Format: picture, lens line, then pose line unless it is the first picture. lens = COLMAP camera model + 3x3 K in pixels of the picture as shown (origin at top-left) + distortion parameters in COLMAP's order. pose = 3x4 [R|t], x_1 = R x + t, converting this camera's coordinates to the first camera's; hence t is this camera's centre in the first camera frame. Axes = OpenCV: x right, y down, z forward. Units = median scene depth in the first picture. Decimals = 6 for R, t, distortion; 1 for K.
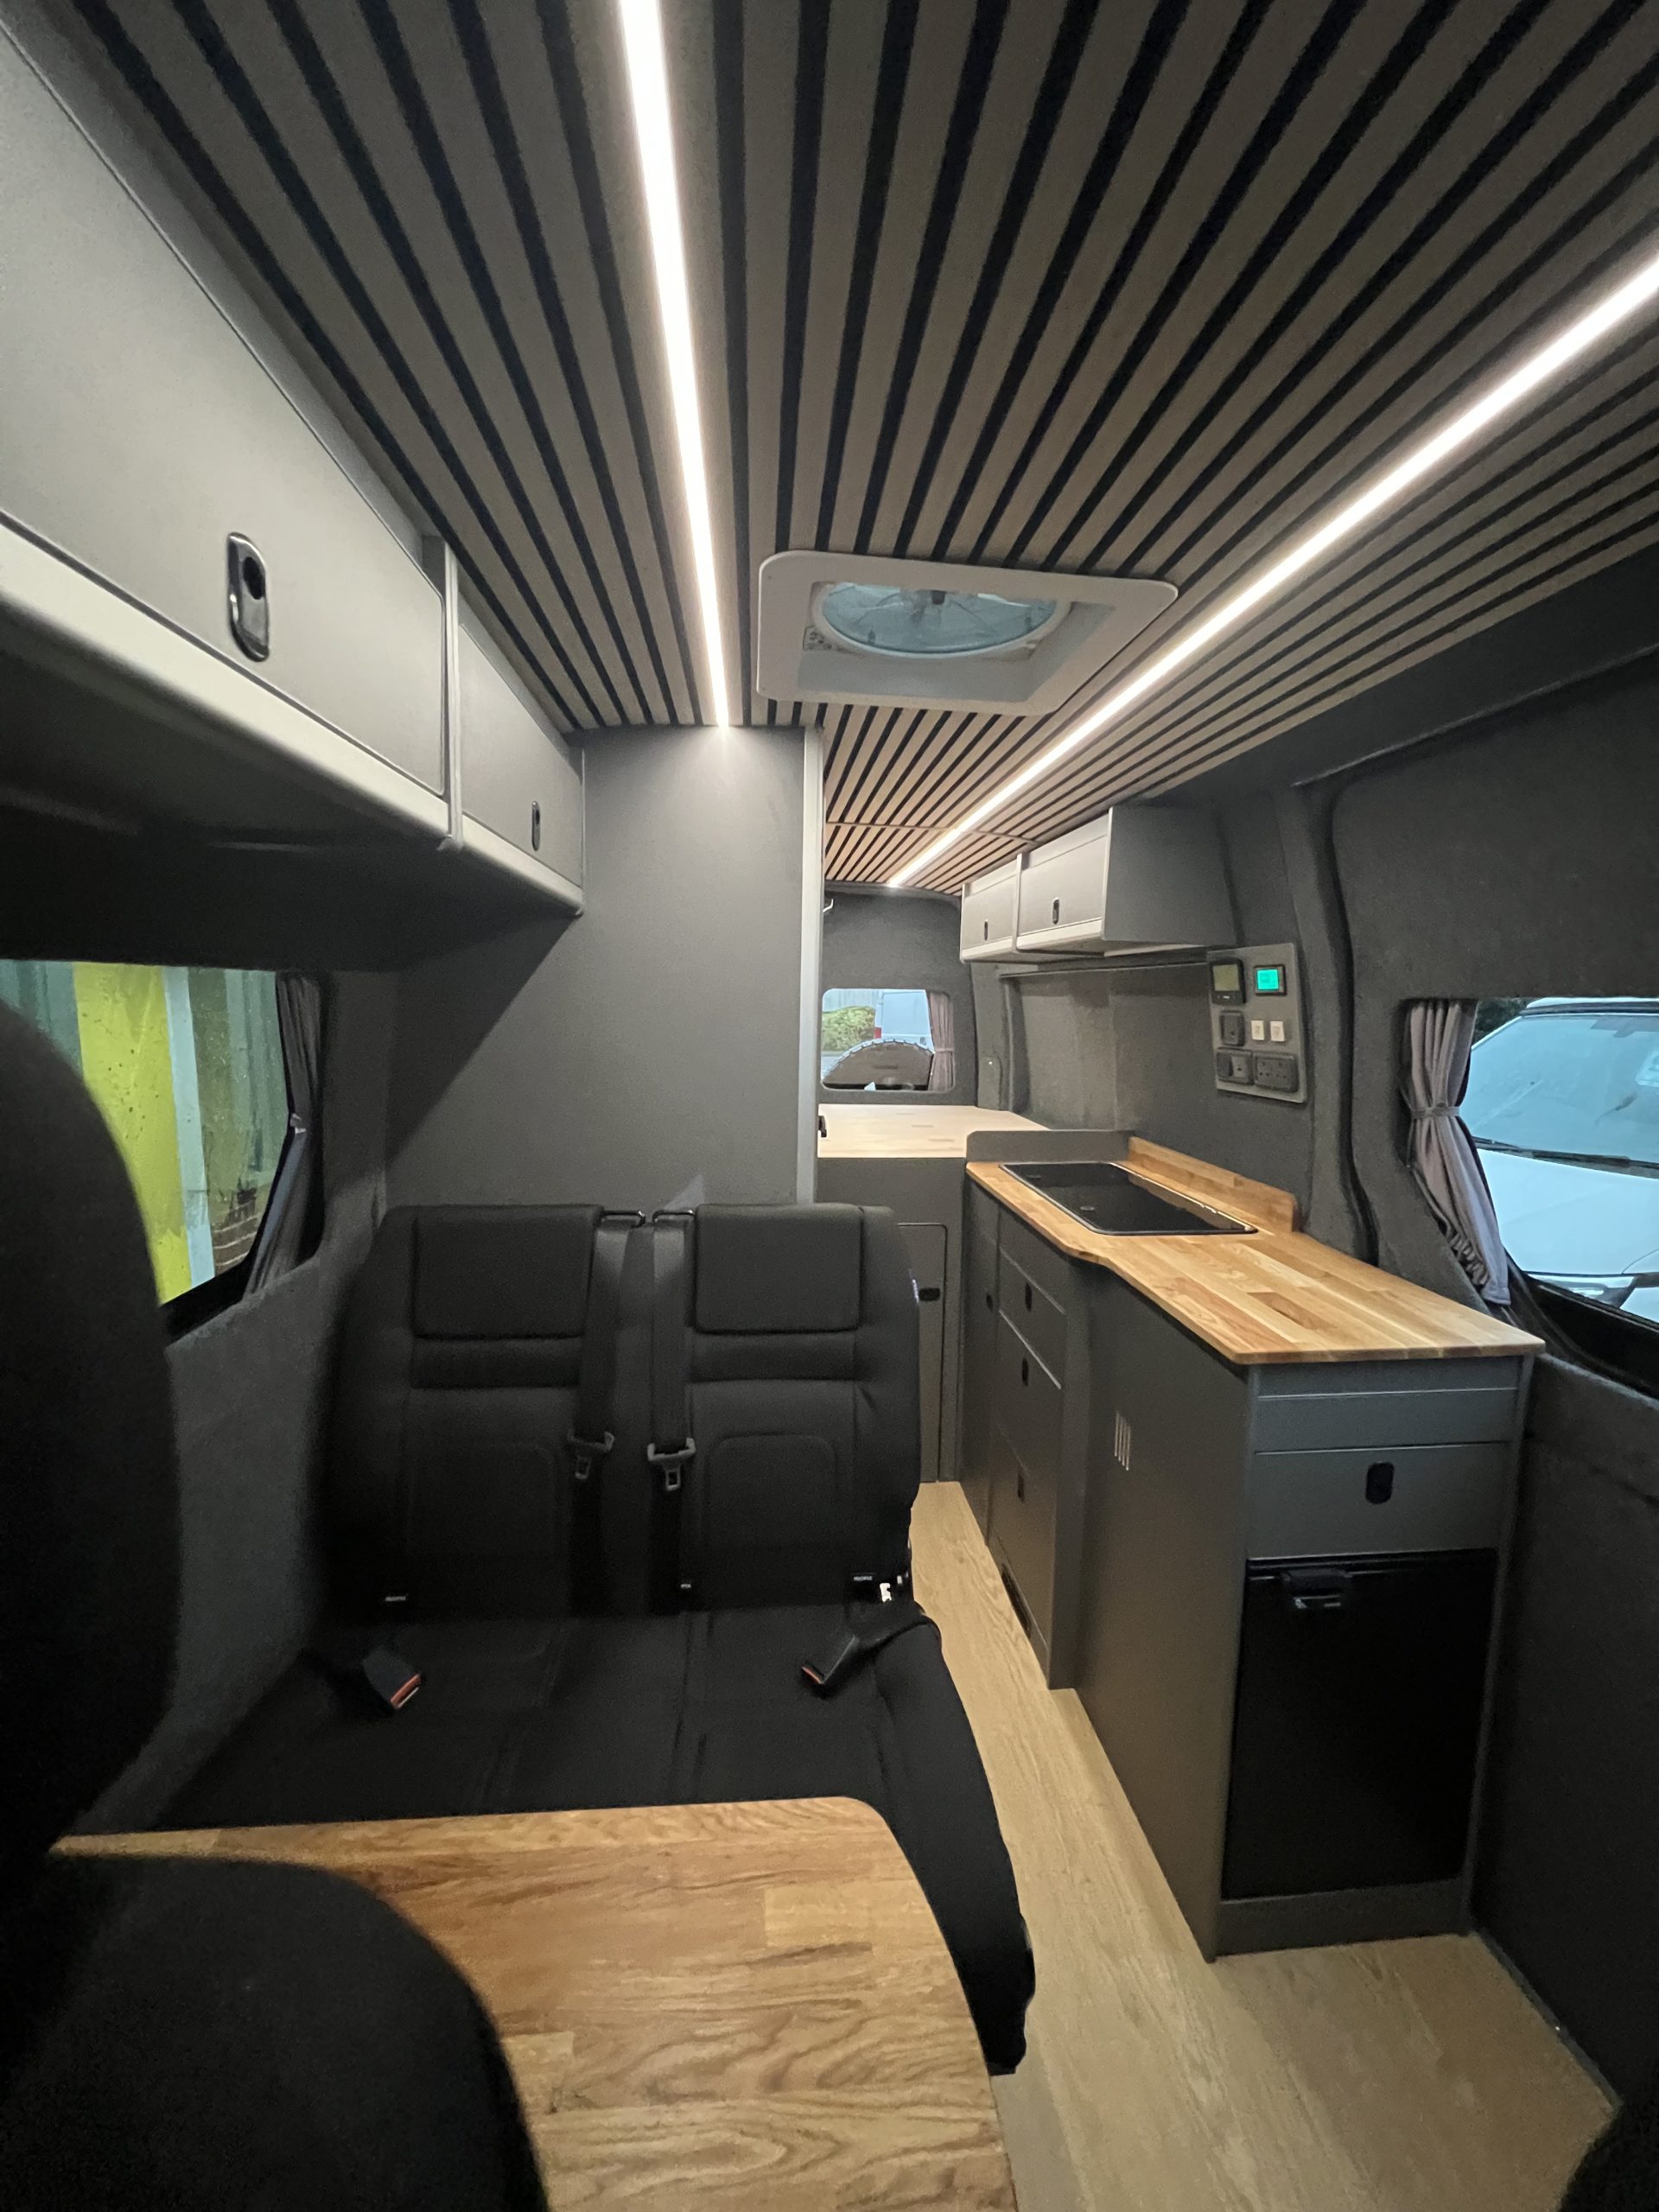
lens RADIAL K [[883.5, 0, 832.1], [0, 883.5, 1107.8], [0, 0, 1]] dist [-0.000298, -0.000255]
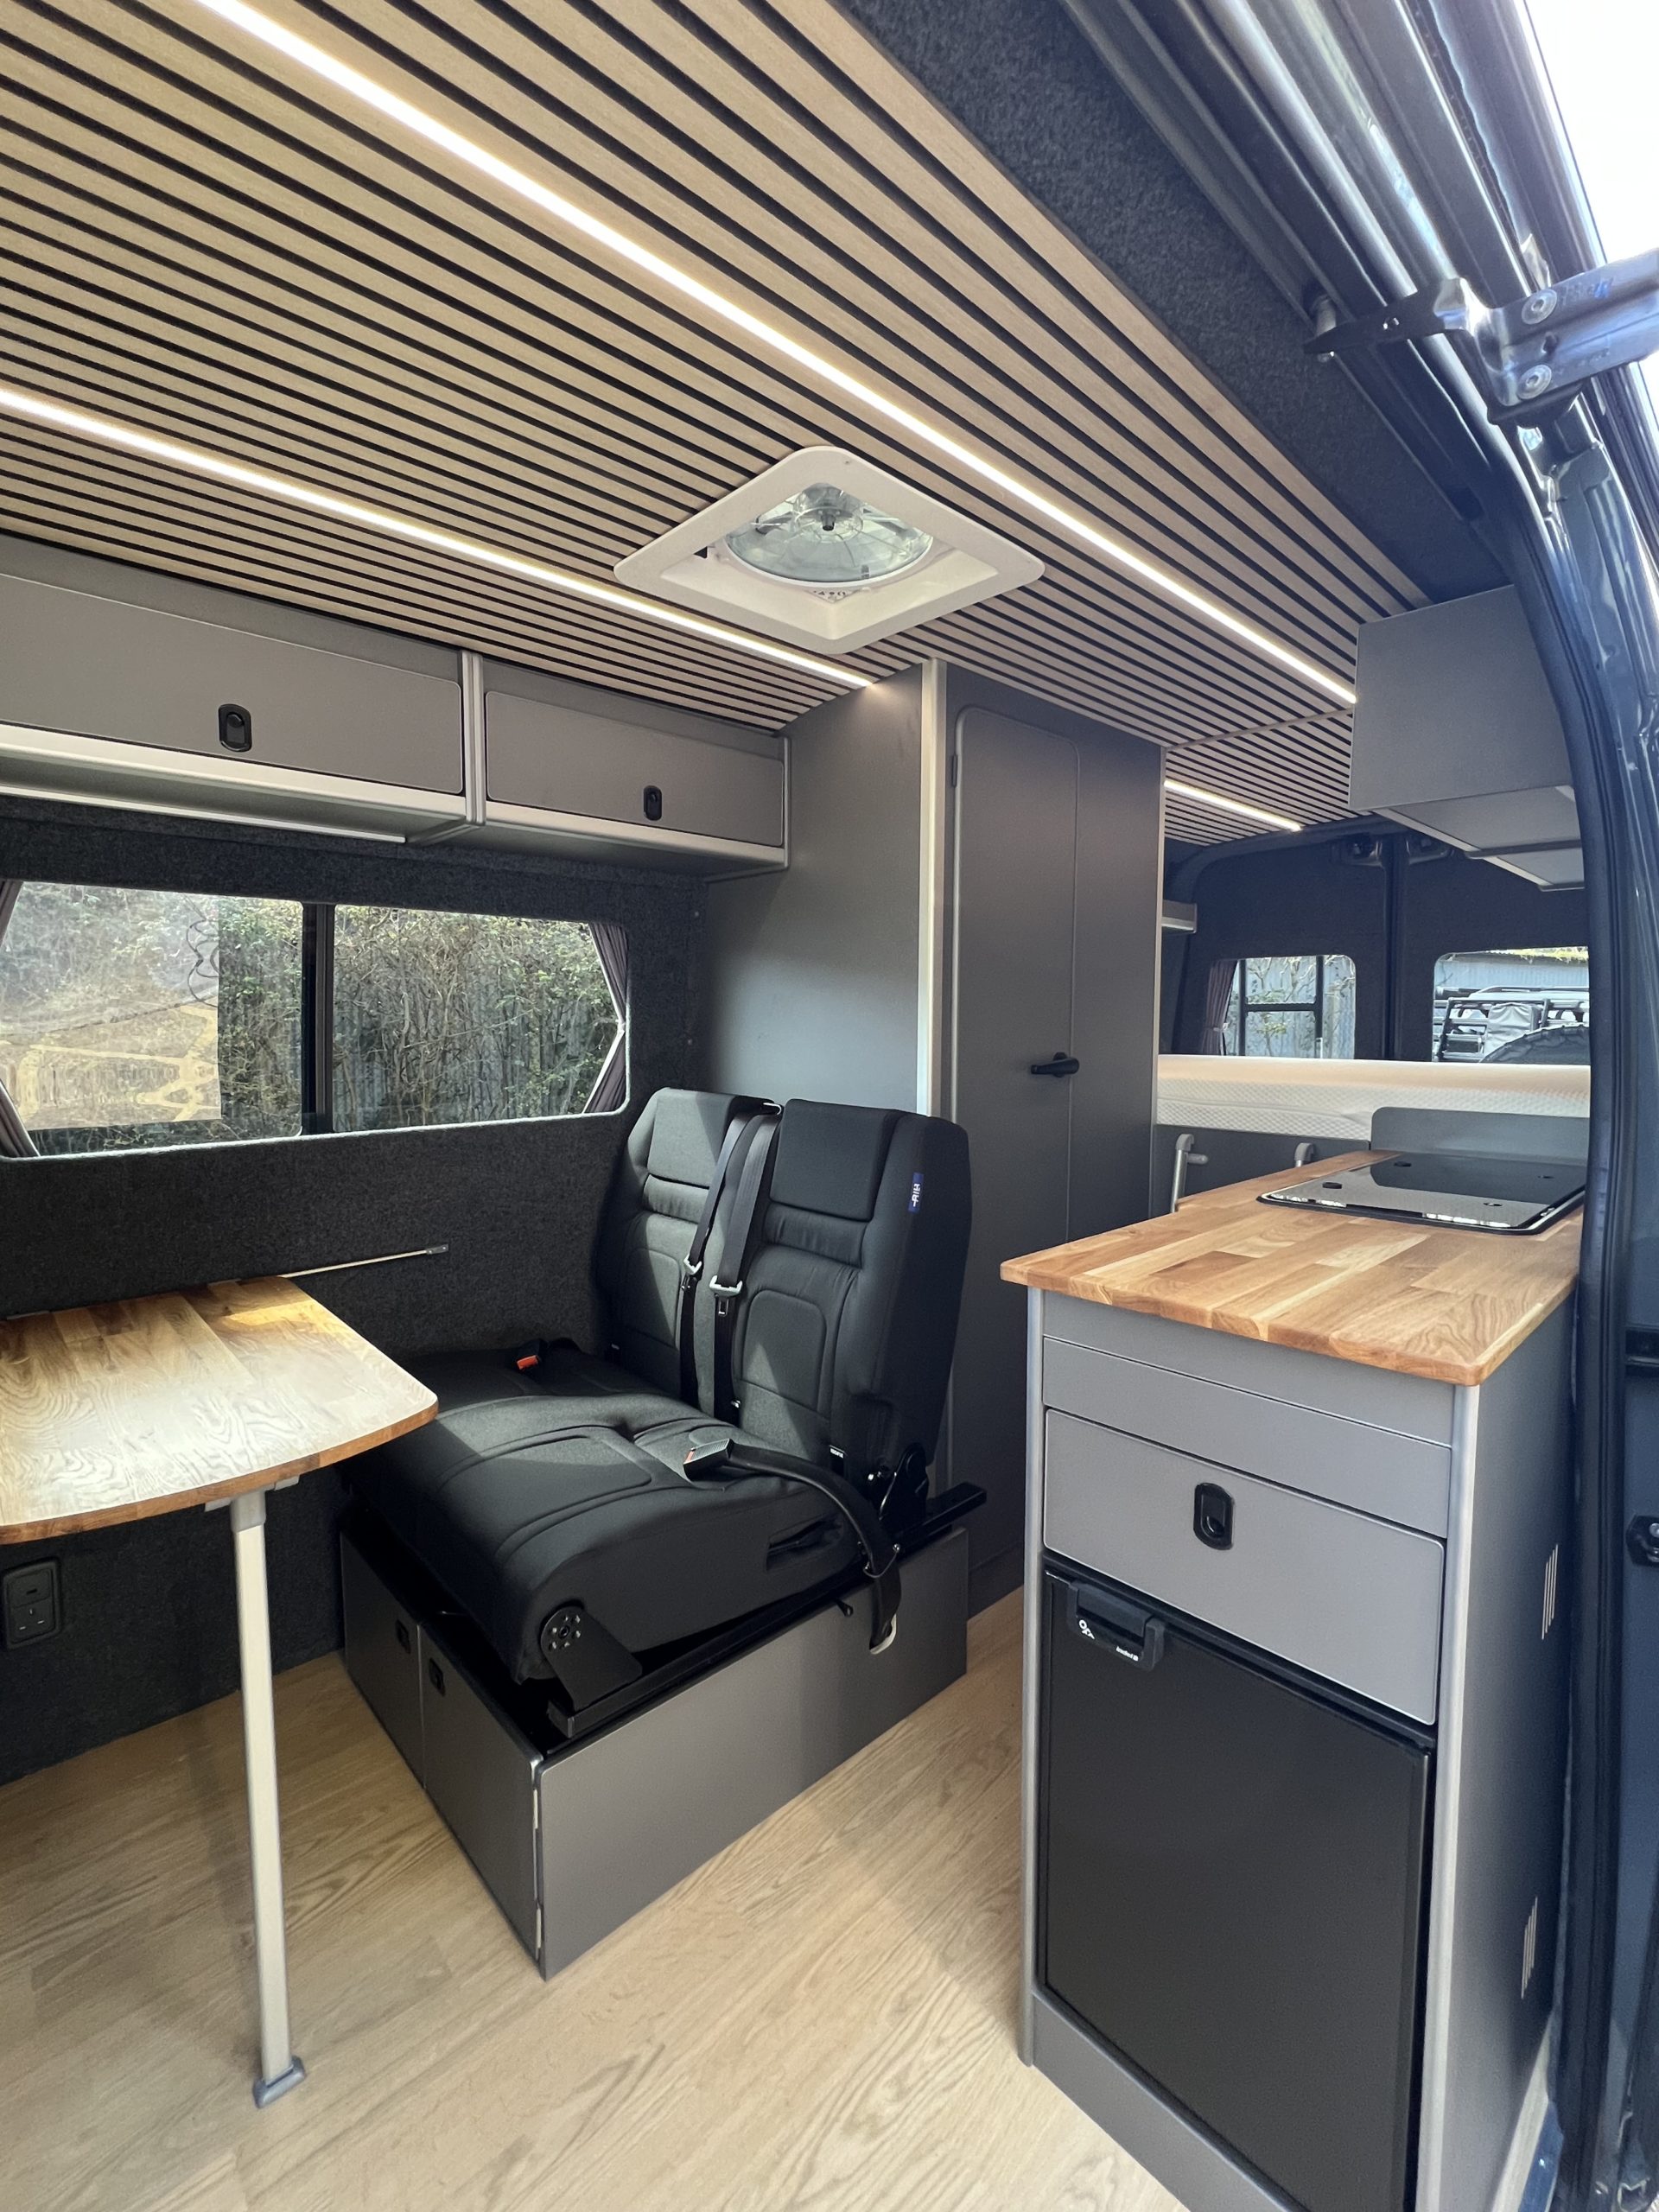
lens RADIAL K [[937.0, 0, 820.6], [0, 937.0, 1096.9], [0, 0, 1]] dist [0.004470, 0.001011]
pose [[0.618299, 0.048303, -0.784457, 0.907898], [-0.081970, 0.996630, -0.003240, 0.116865], [0.781656, 0.066305, 0.620175, 0.267213]]
